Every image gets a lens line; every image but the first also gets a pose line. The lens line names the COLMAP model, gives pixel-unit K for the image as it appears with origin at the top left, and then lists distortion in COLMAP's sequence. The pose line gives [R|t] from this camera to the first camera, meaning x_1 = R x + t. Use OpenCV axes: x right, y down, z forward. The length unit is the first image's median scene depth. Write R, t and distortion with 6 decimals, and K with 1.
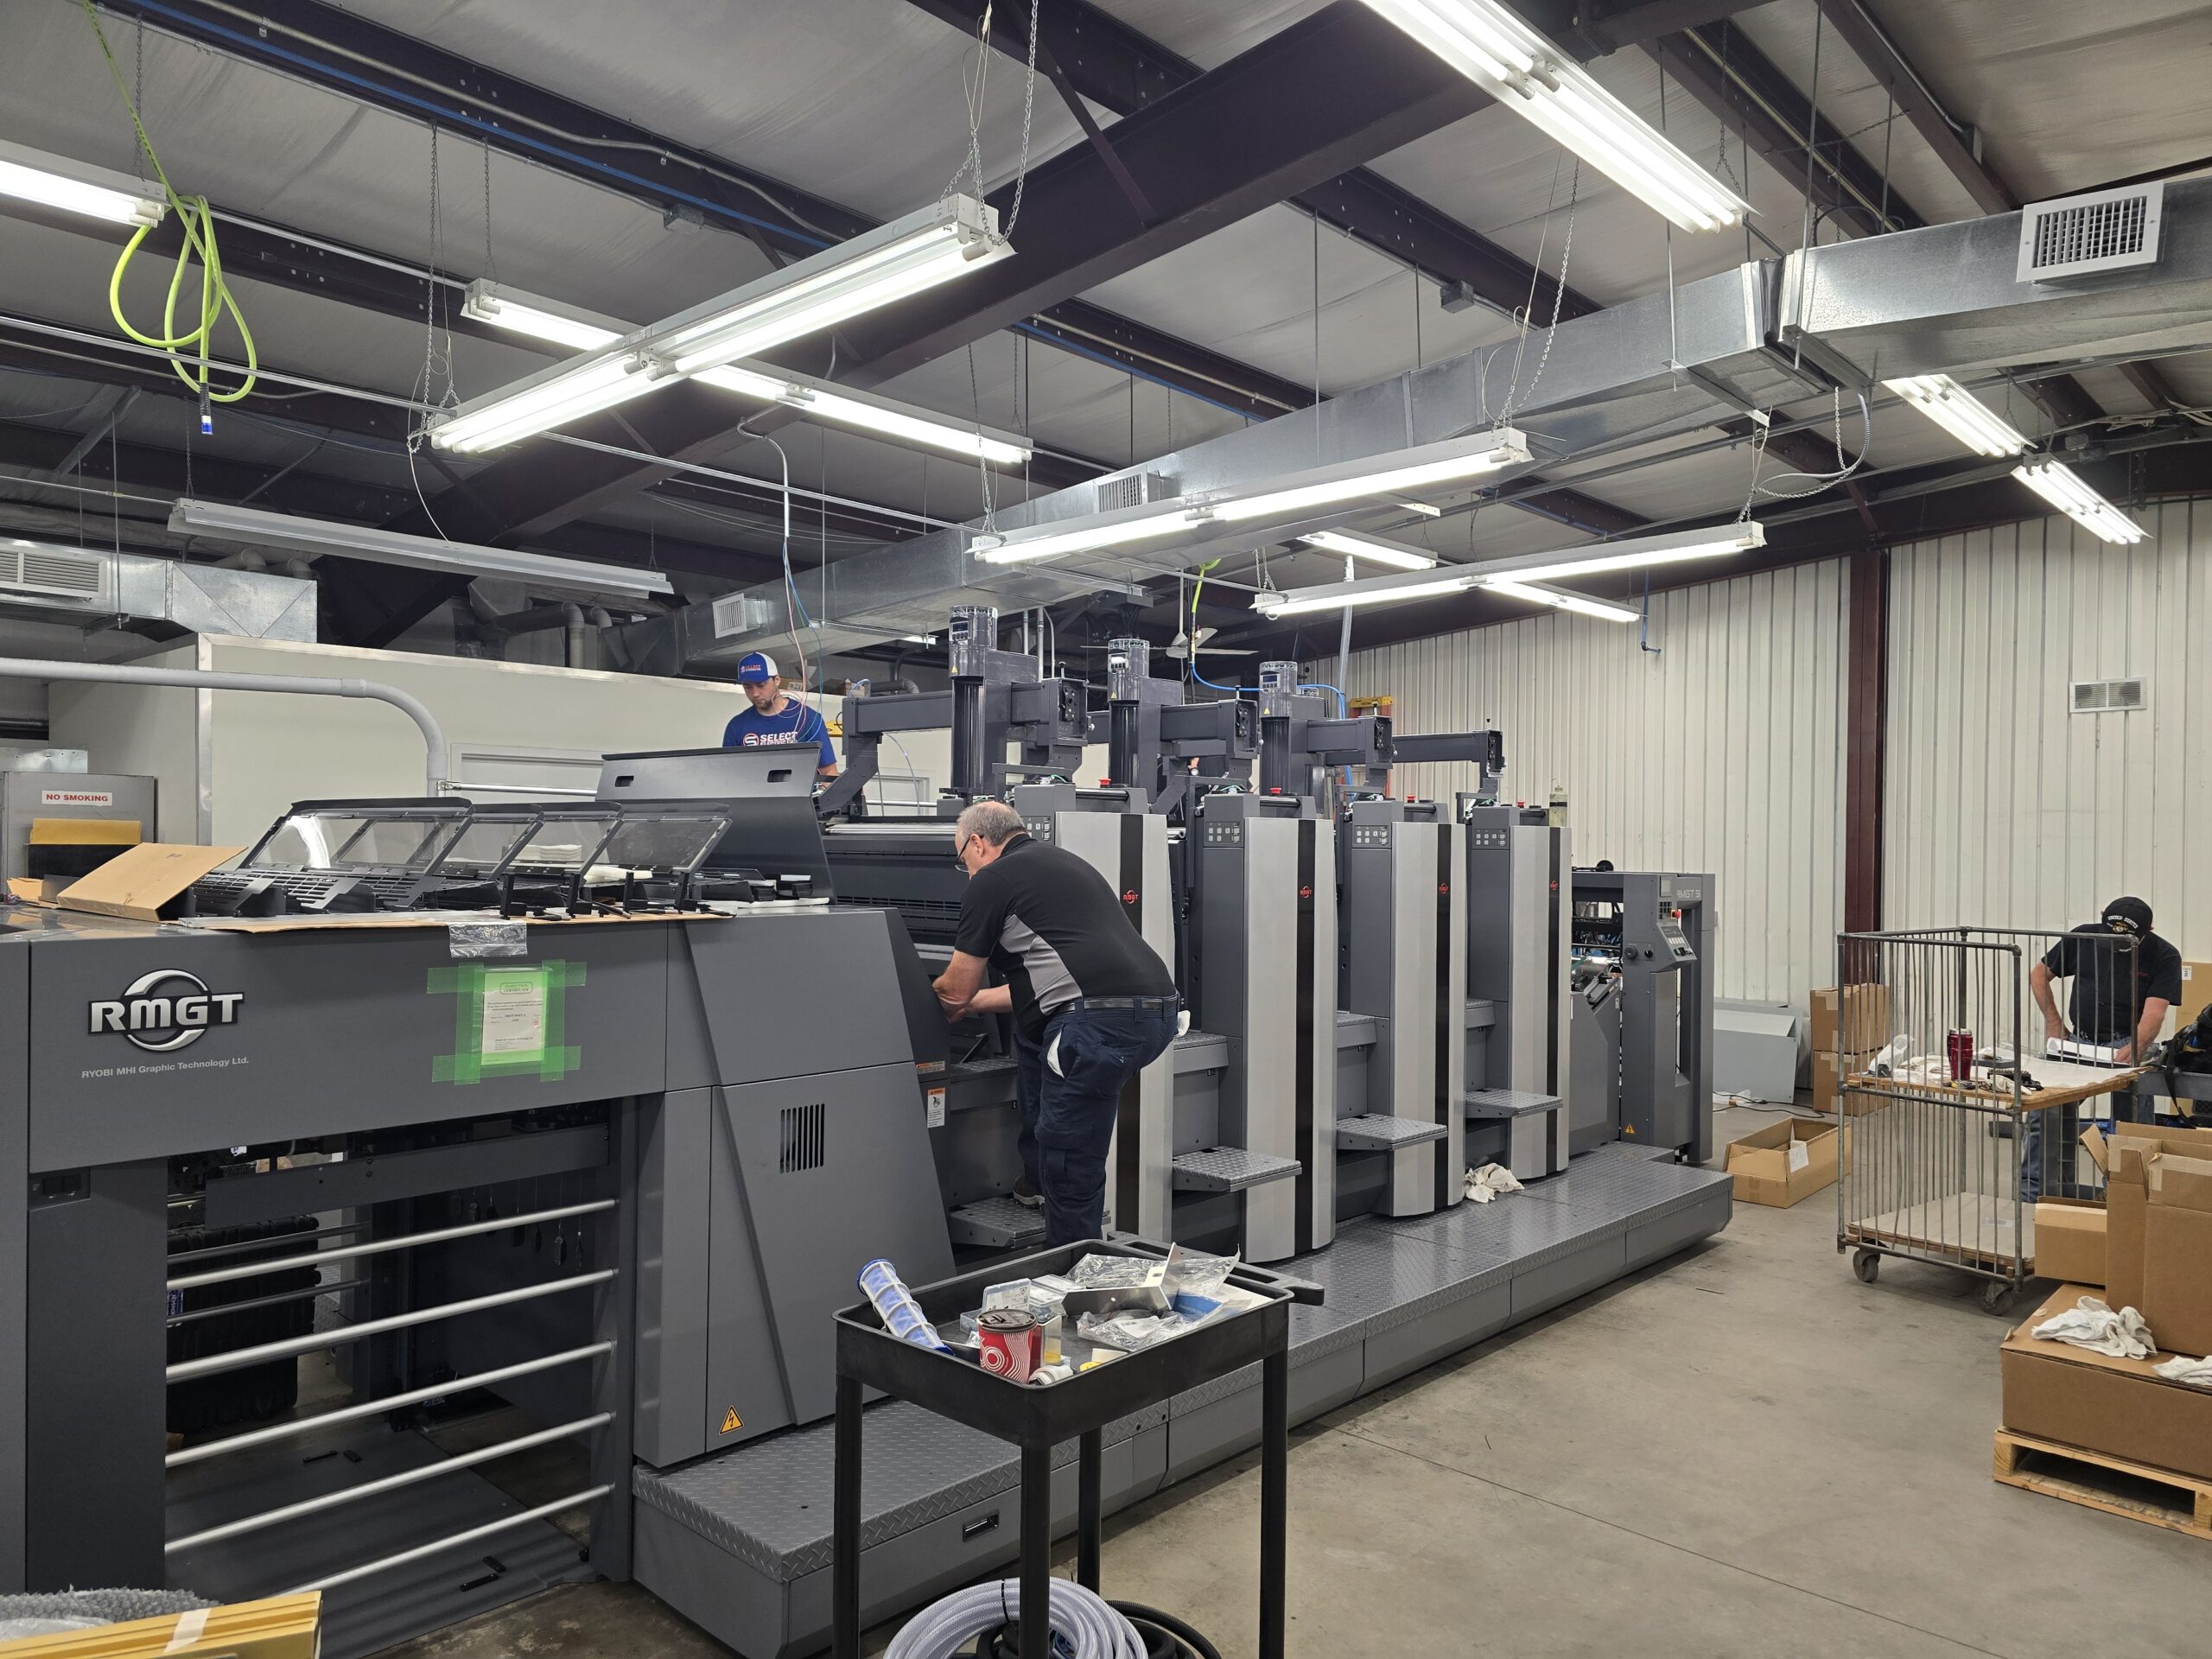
lens RADIAL K [[1463.0, 0, 1095.6], [0, 1463.0, 838.8], [0, 0, 1]] dist [0.074655, -0.074239]
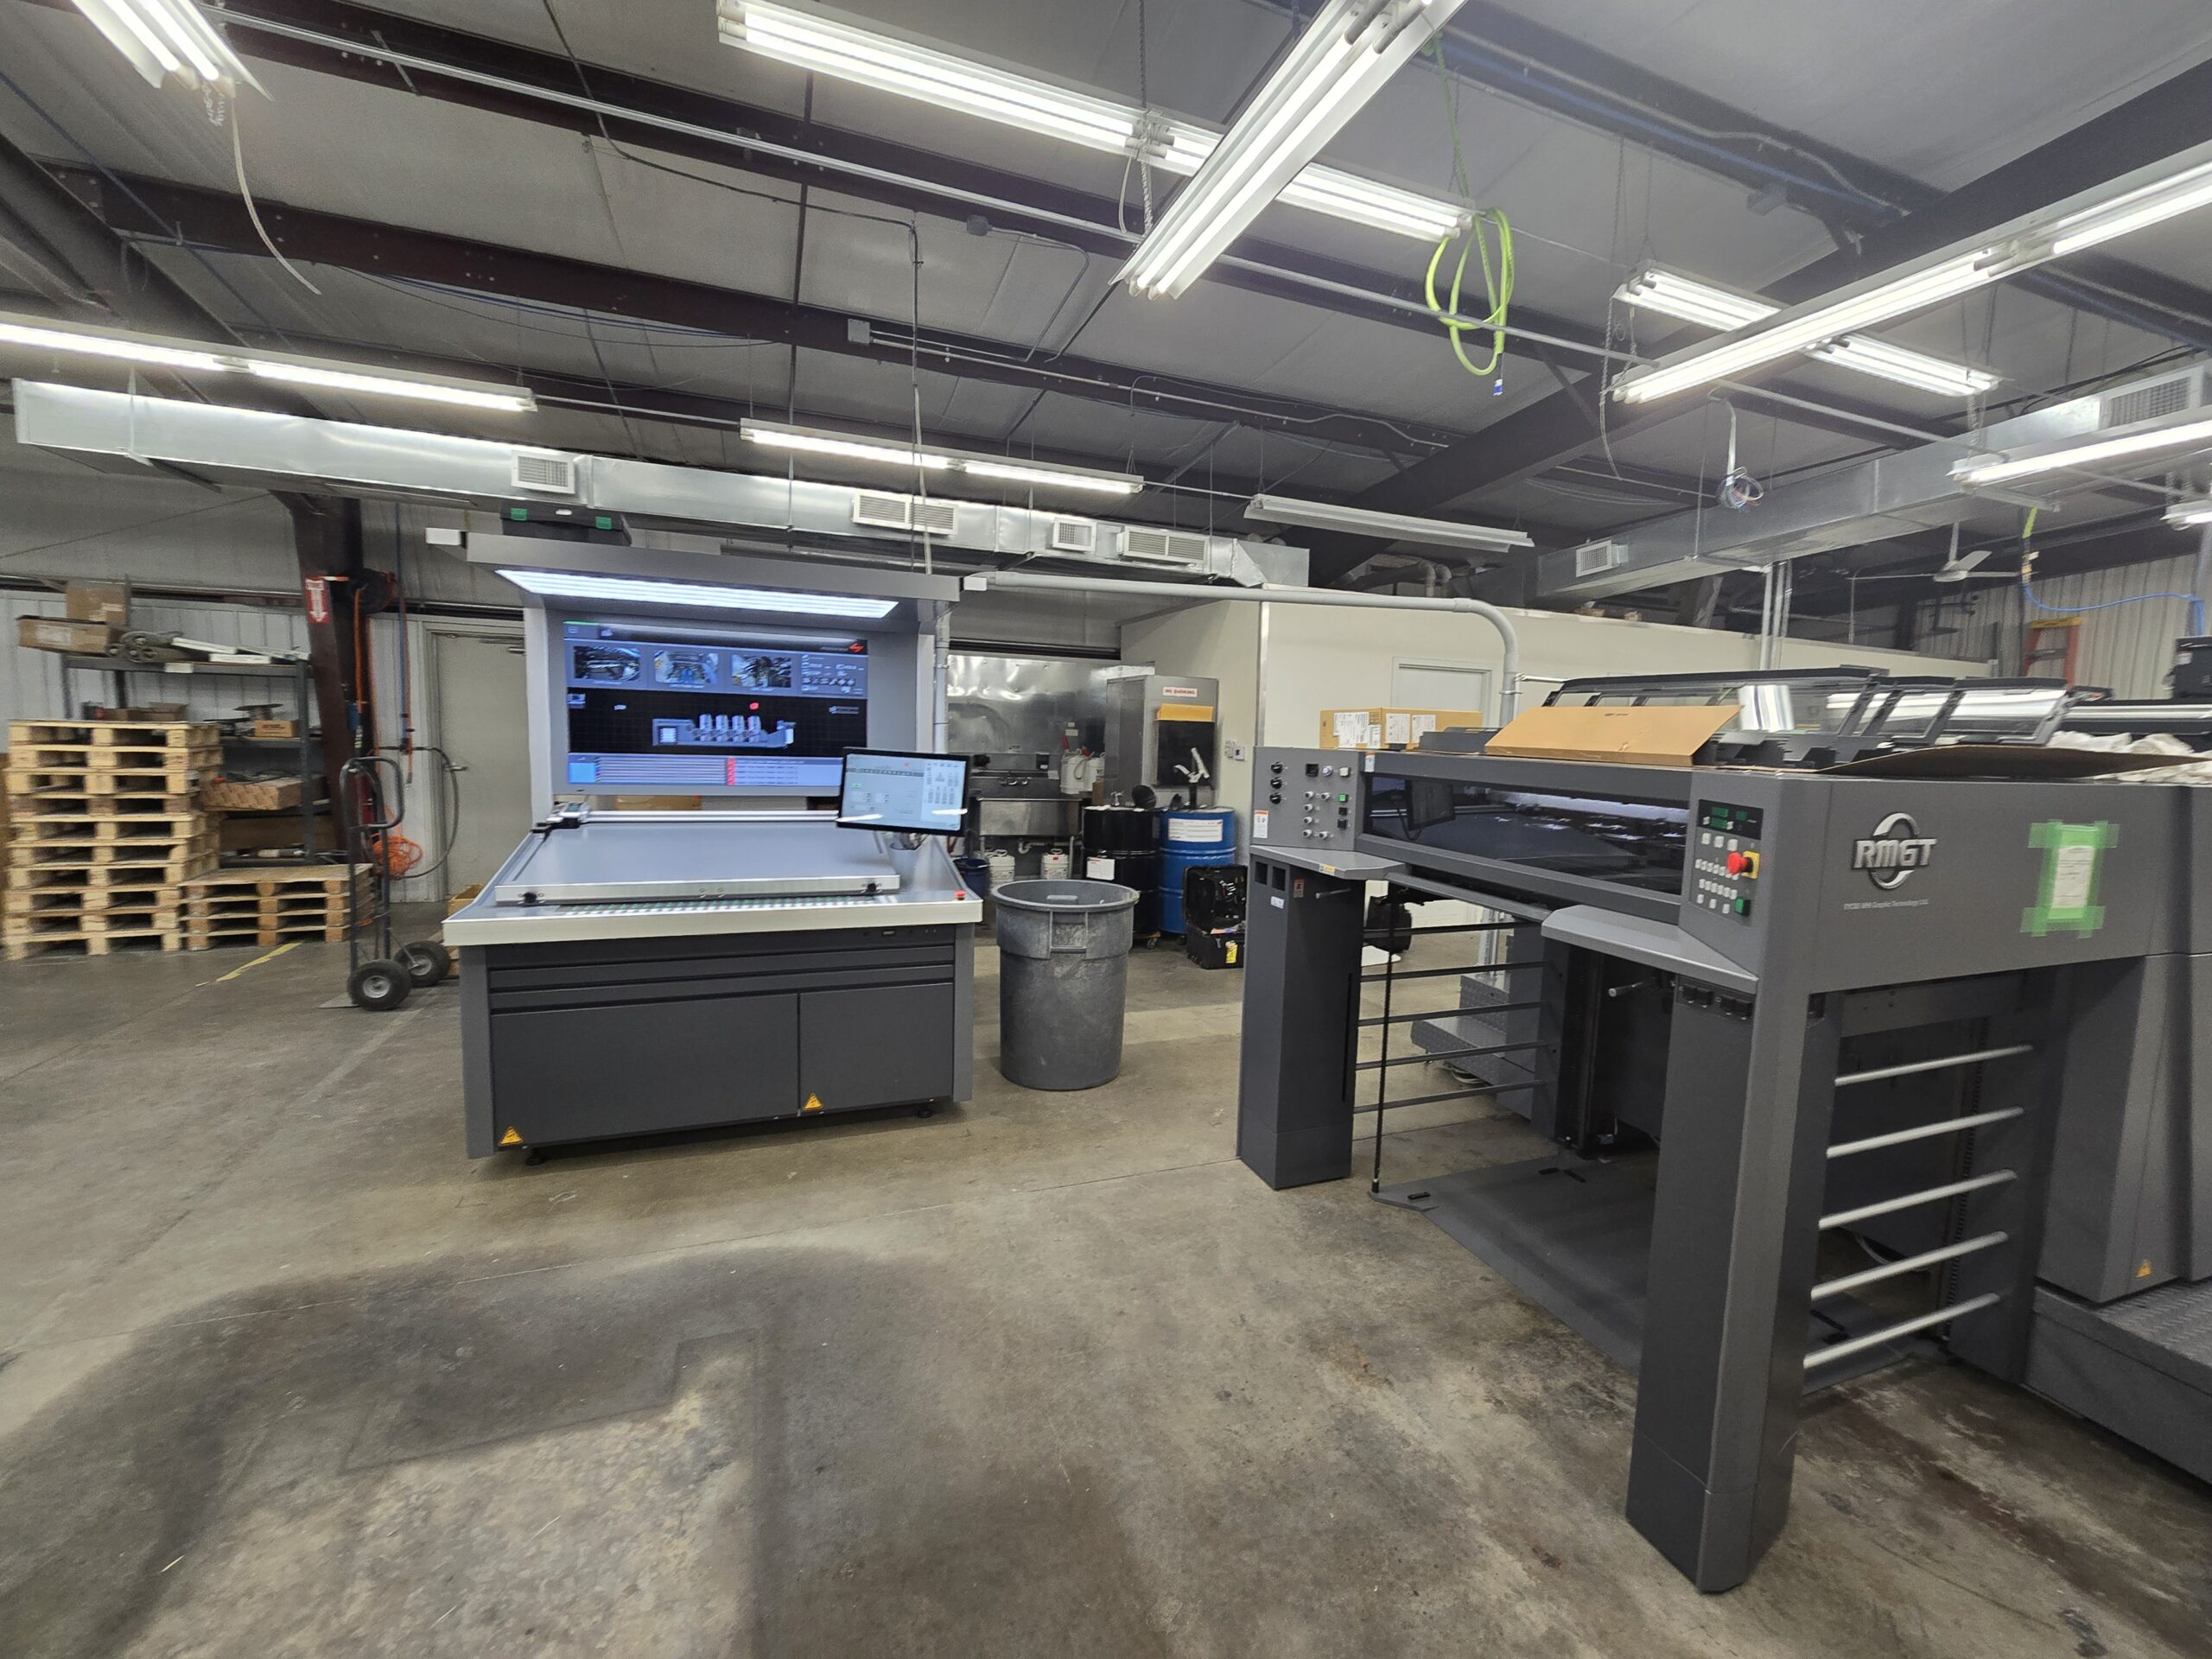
lens RADIAL K [[889.8, 0, 1112.3], [0, 889.8, 818.7], [0, 0, 1]] dist [0.001903, 0.000335]
pose [[0.909580, 0.062253, -0.410839, -0.432003], [-0.024086, 0.994950, 0.097435, 0.021971], [0.414830, -0.078730, 0.906486, 0.098455]]
